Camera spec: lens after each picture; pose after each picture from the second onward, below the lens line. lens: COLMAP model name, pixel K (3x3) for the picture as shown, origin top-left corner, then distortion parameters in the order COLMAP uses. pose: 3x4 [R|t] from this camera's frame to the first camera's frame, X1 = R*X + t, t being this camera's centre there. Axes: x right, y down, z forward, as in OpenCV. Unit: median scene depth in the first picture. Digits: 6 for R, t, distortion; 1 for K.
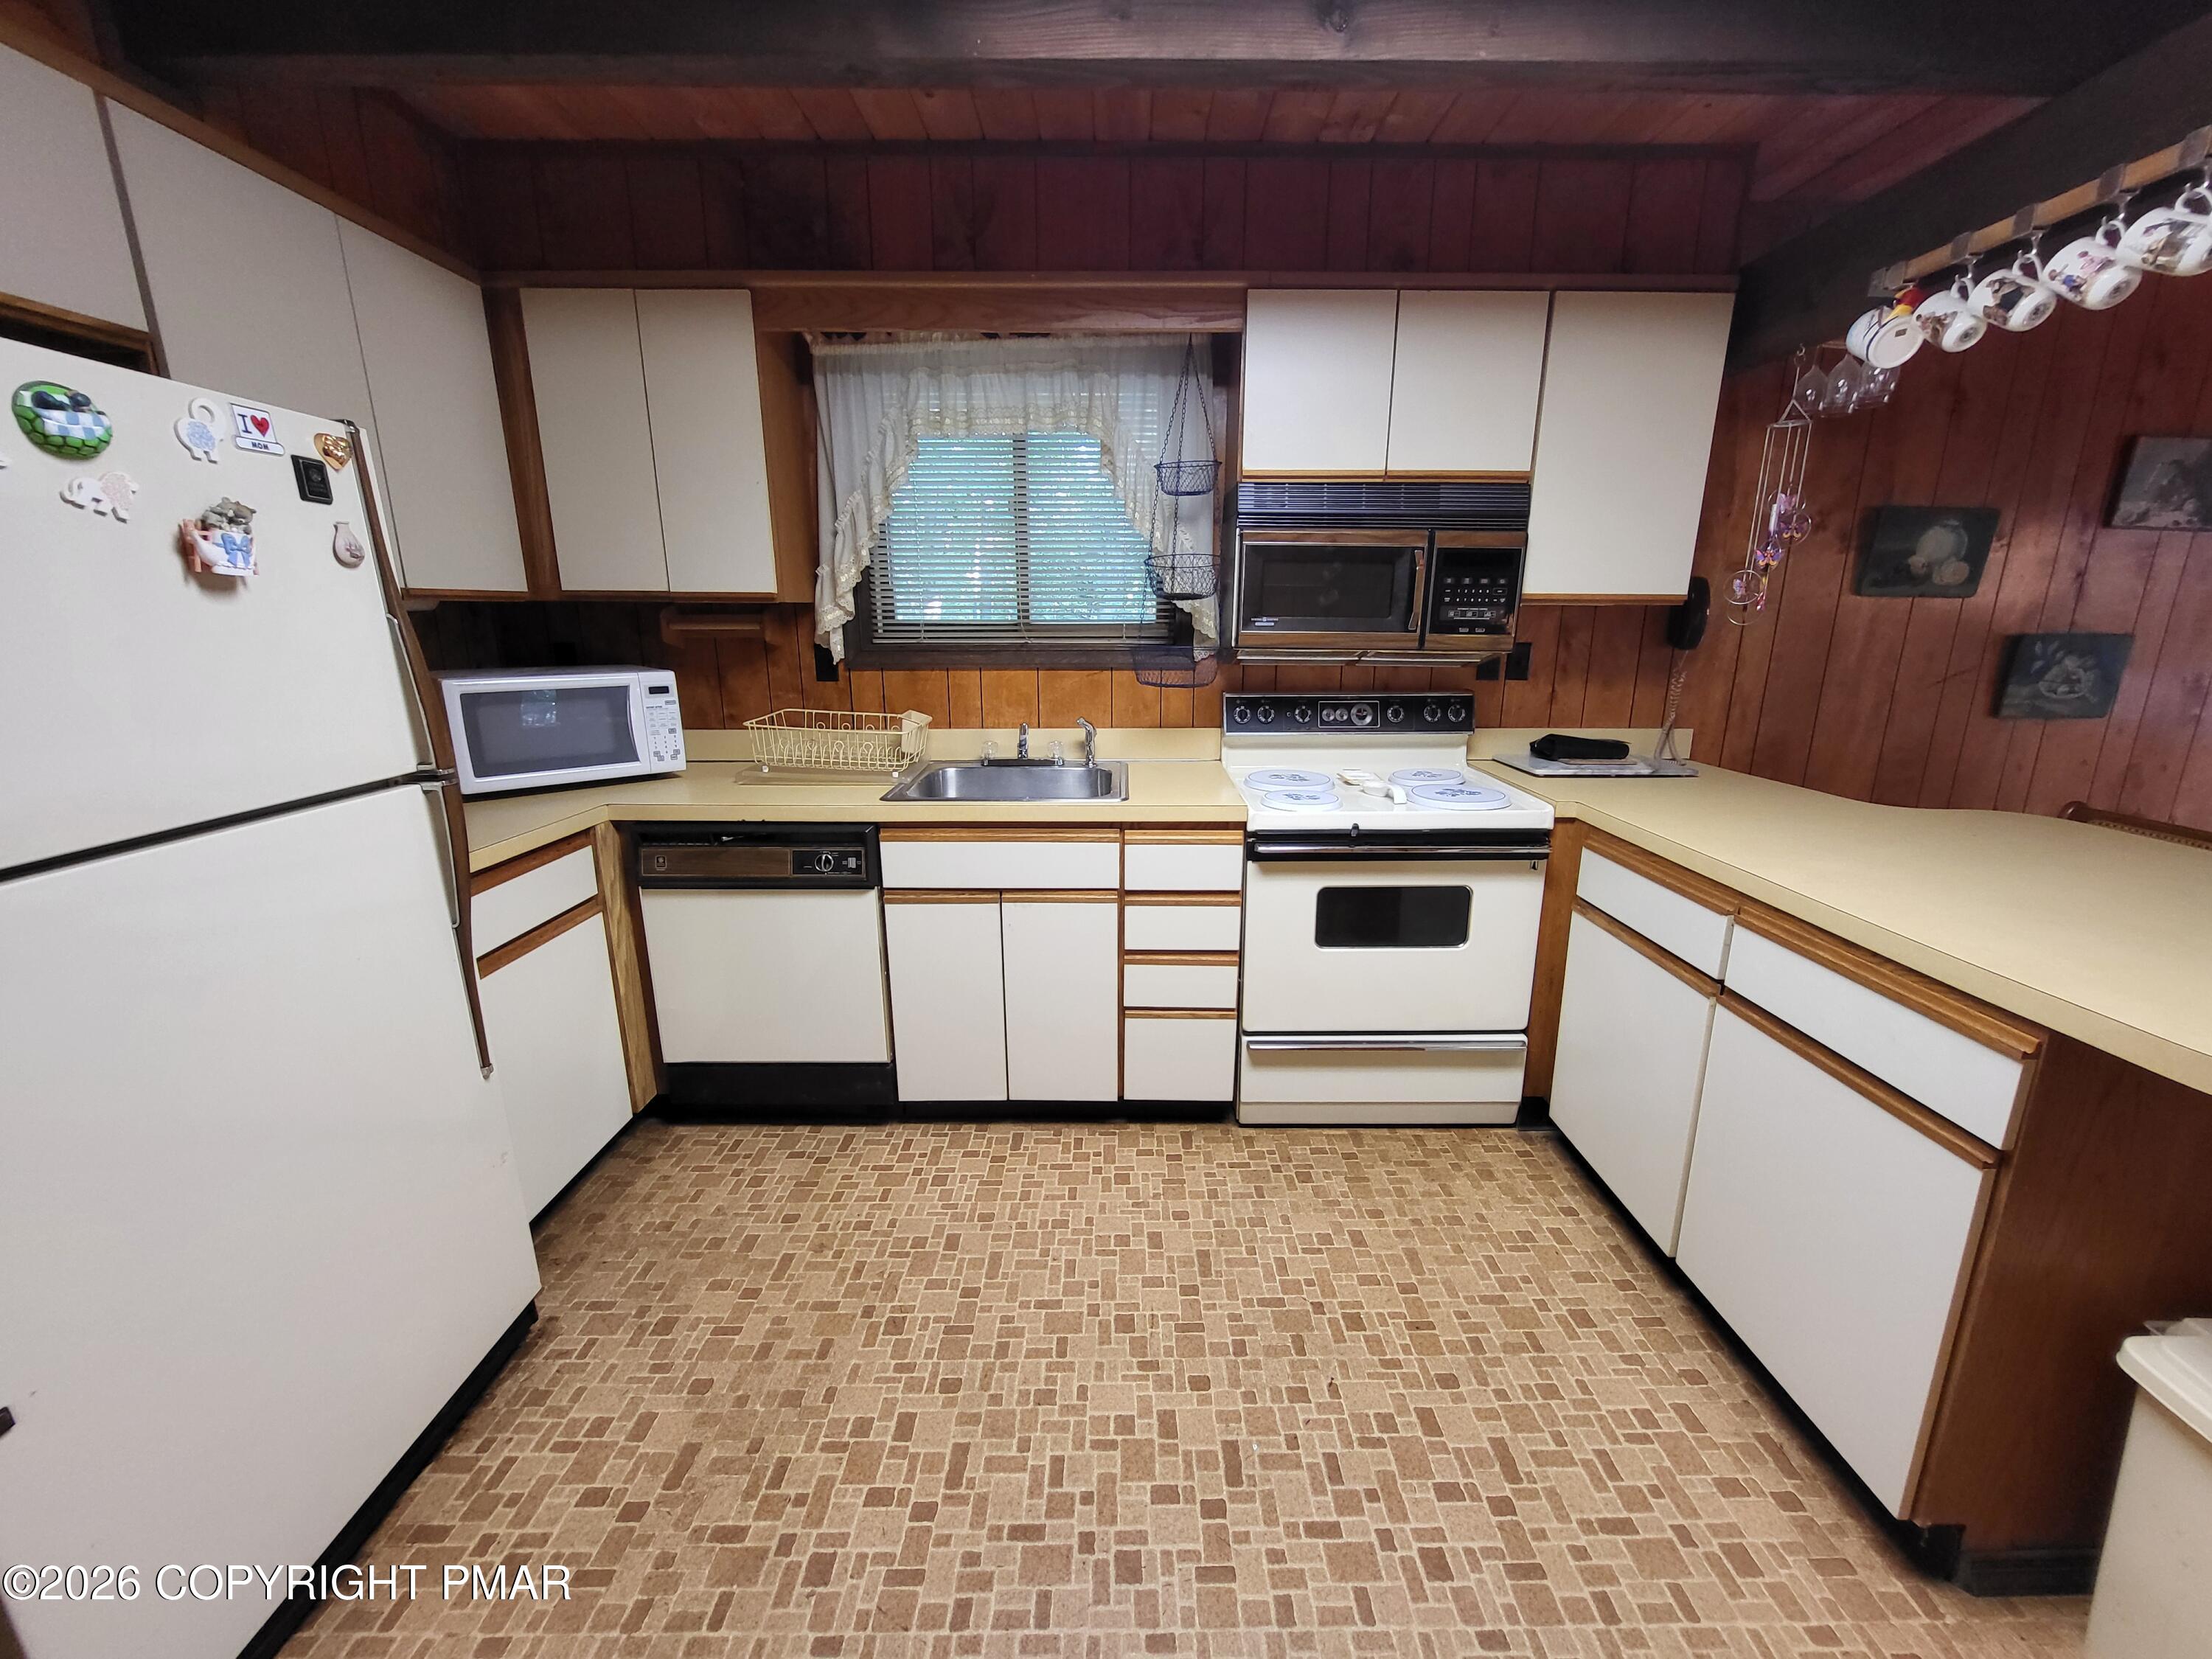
lens RADIAL K [[877.4, 0, 1125.6], [0, 877.4, 838.5], [0, 0, 1]] dist [-0.001039, -0.000133]
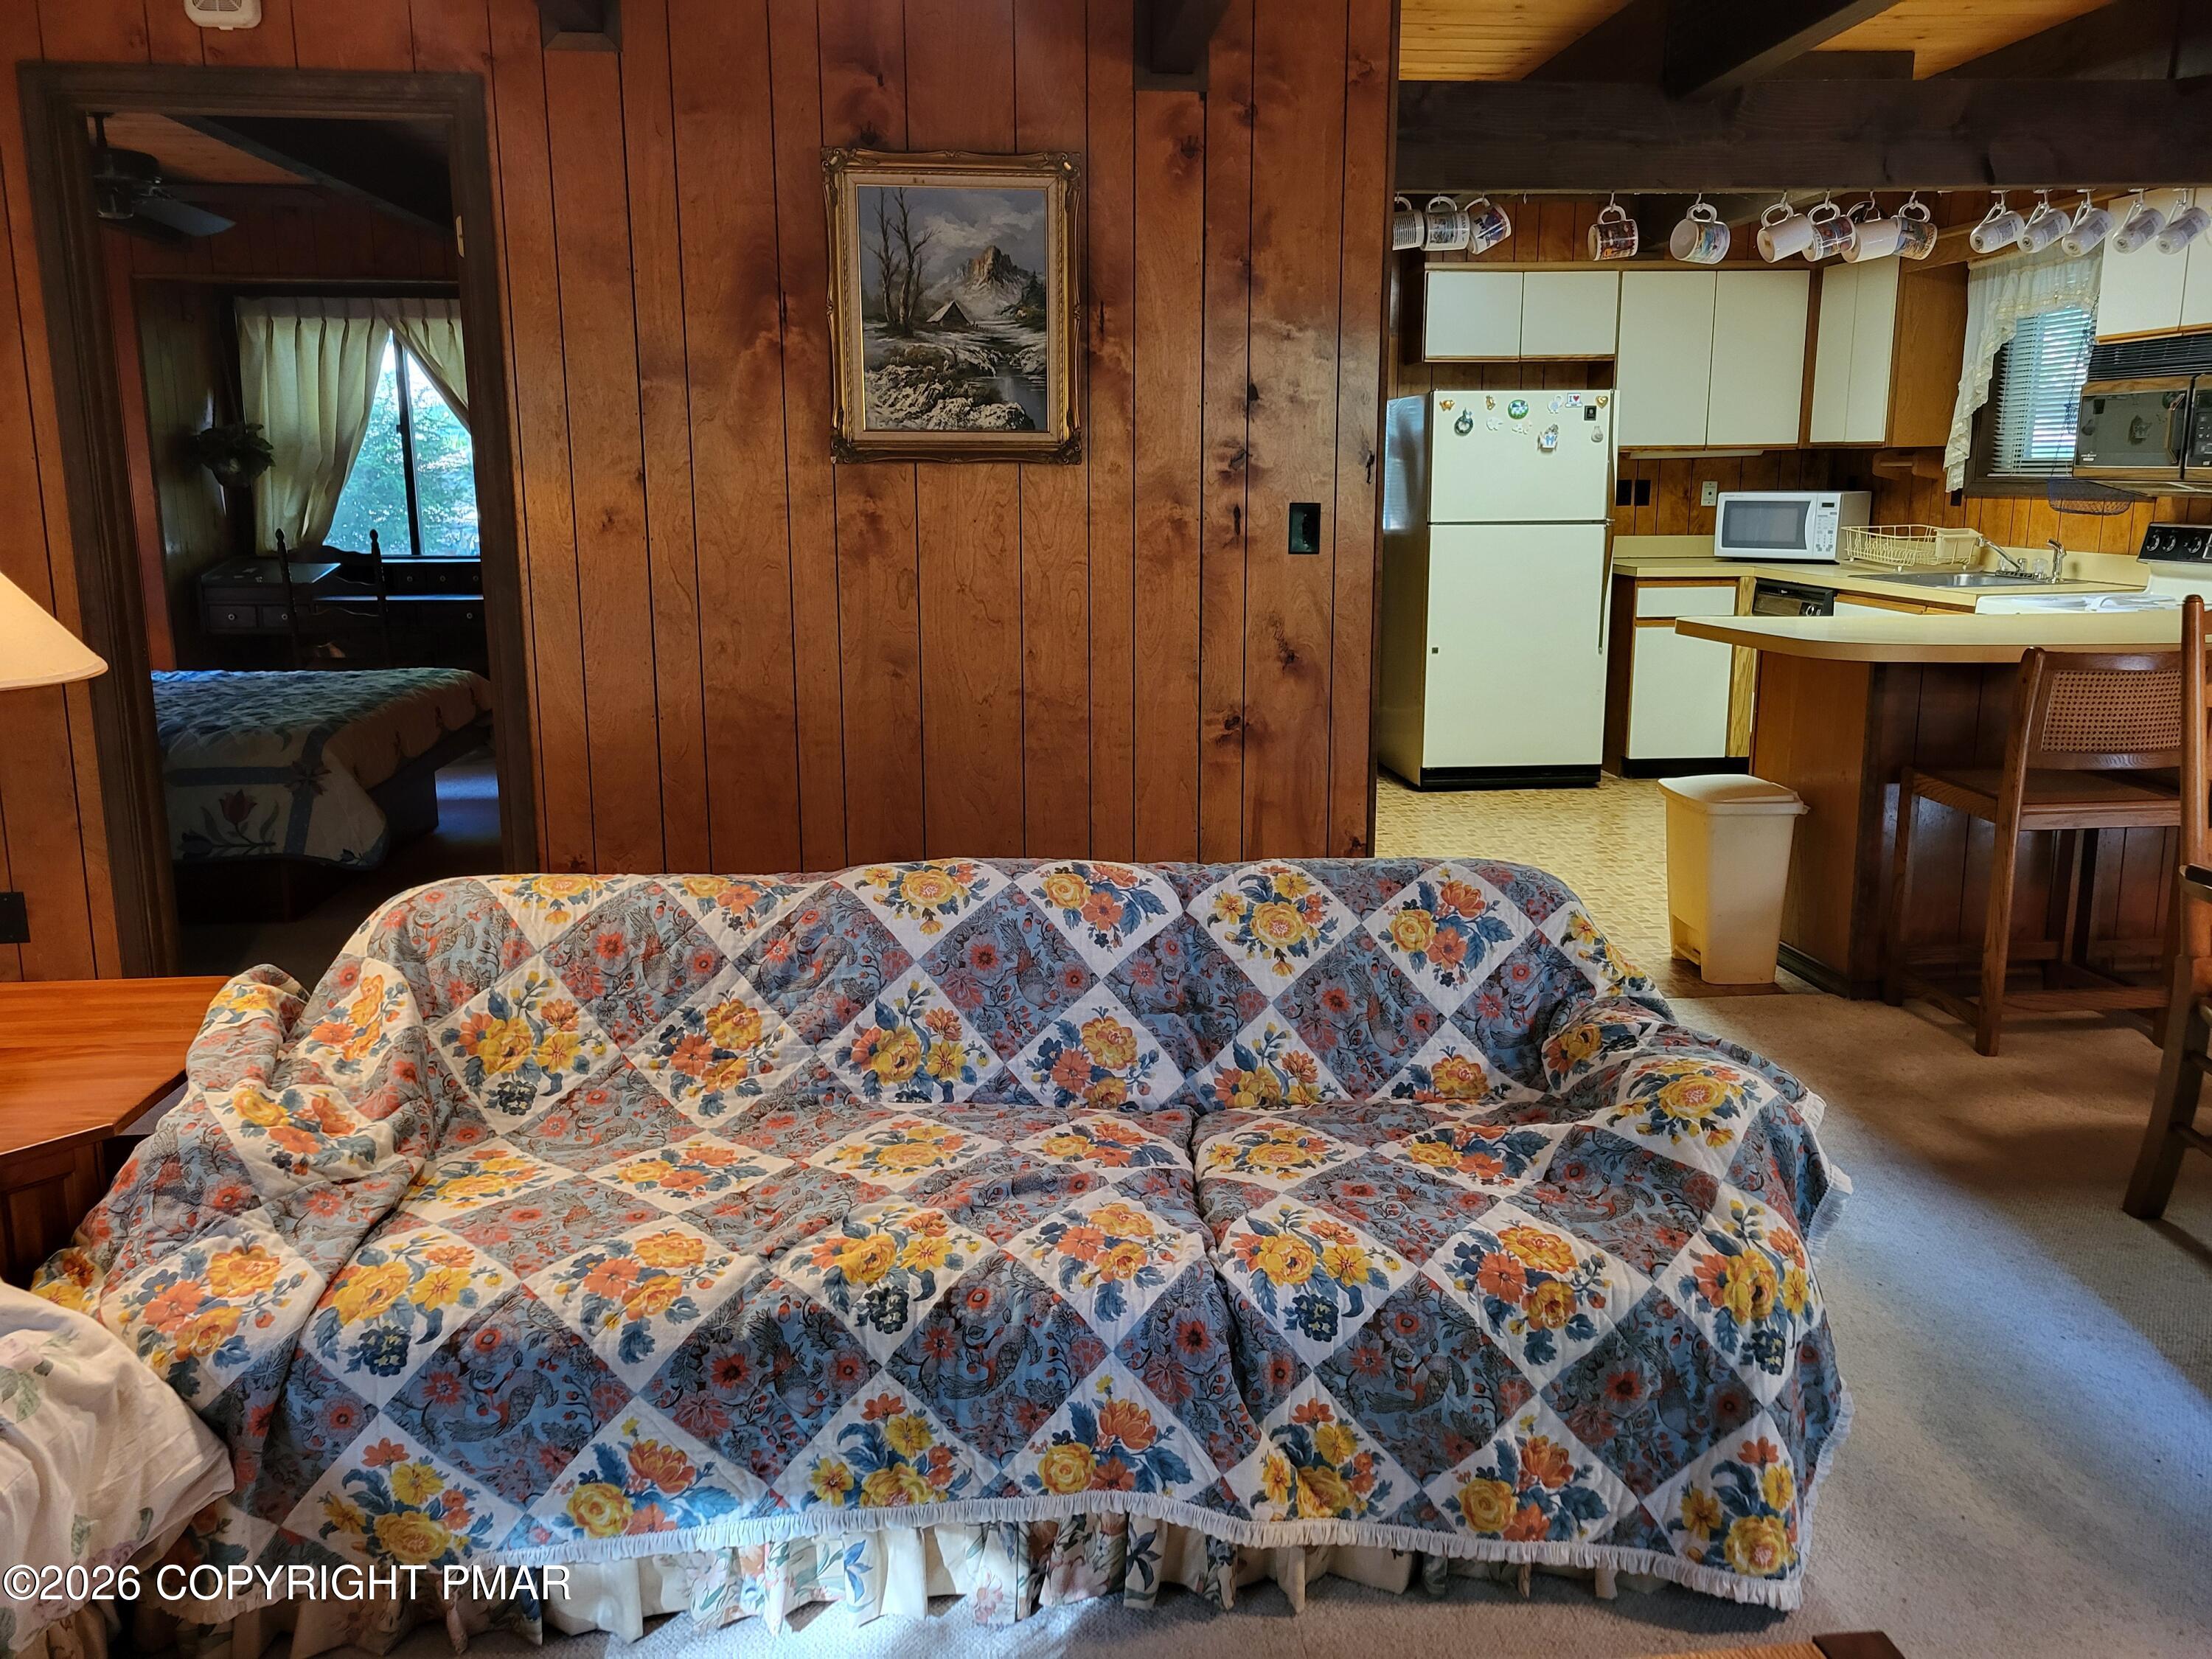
lens RADIAL K [[1712.1, 0, 1108.7], [0, 1712.1, 820.0], [0, 0, 1]] dist [0.020540, 0.002330]
pose [[0.104468, 0.197930, -0.974633, 2.815295], [-0.236260, 0.956880, 0.169001, 0.175570], [0.966058, 0.212612, 0.146726, -0.647523]]
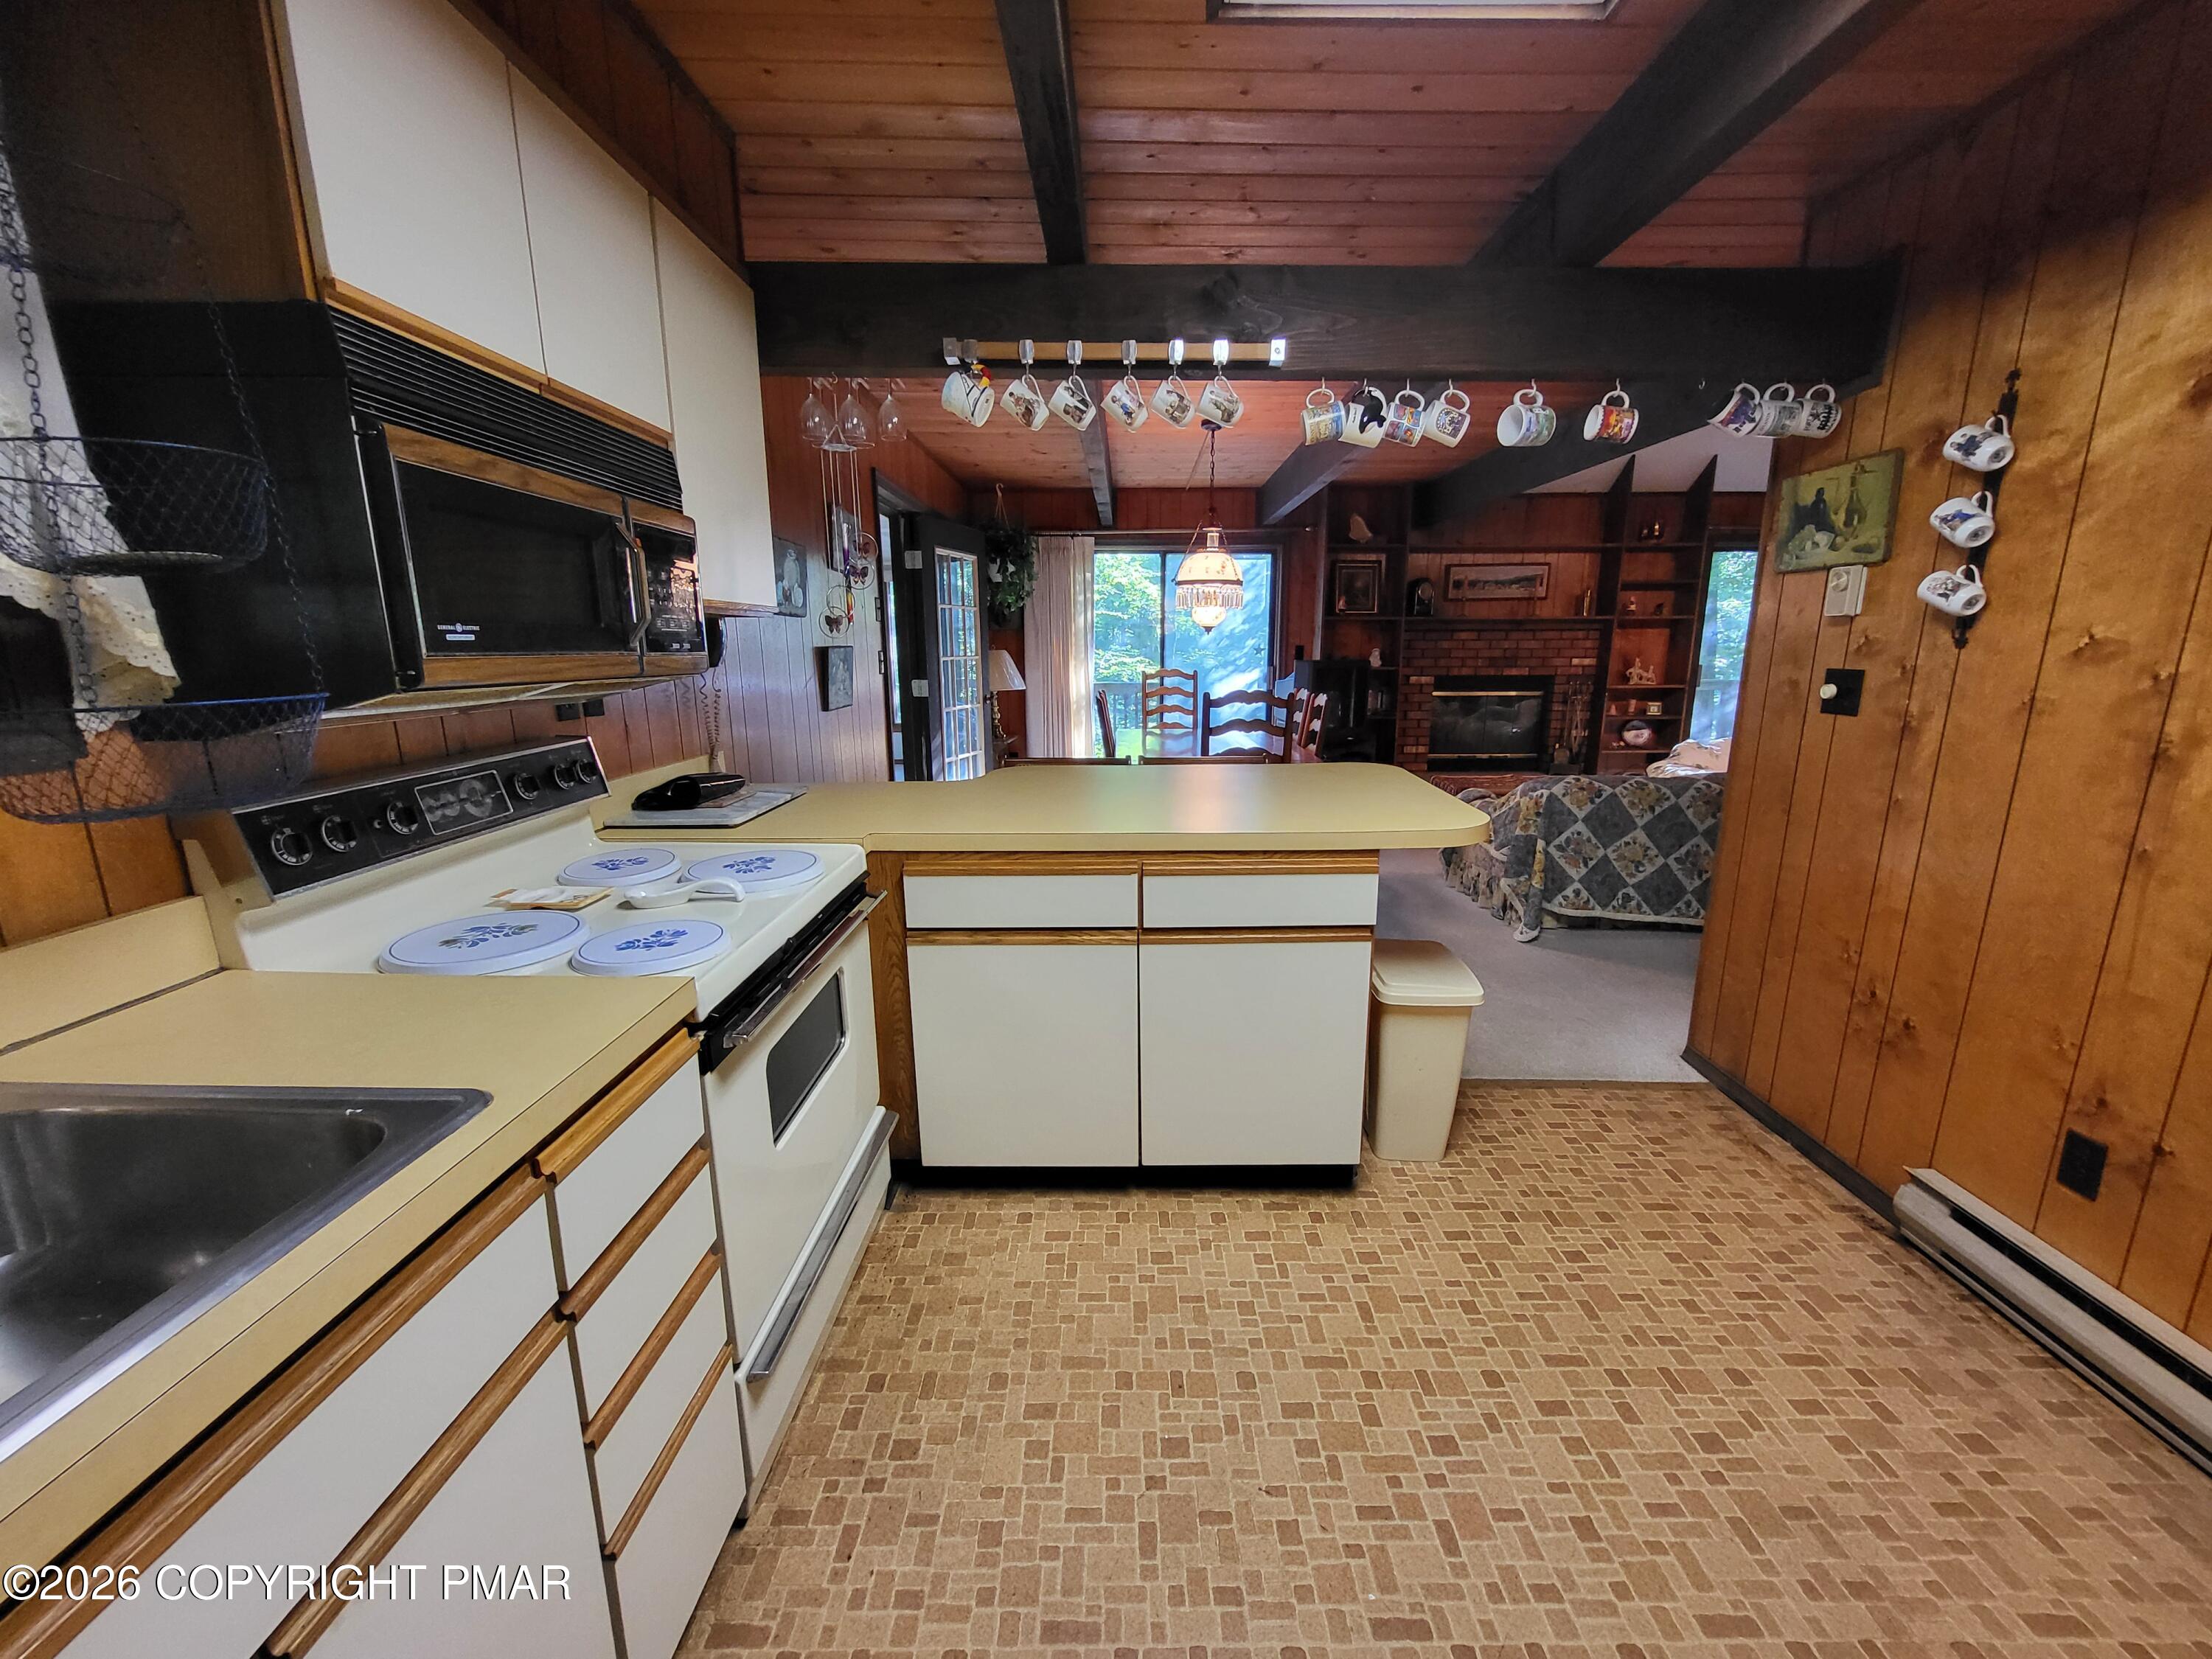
lens RADIAL K [[877.4, 0, 1128.2], [0, 877.4, 826.1], [0, 0, 1]] dist [-0.001039, -0.000133]
pose [[-0.001239, -0.216259, 0.976335, -0.354261], [0.247442, 0.945908, 0.209833, -0.168686], [-0.968902, 0.241846, 0.052340, 0.686399]]
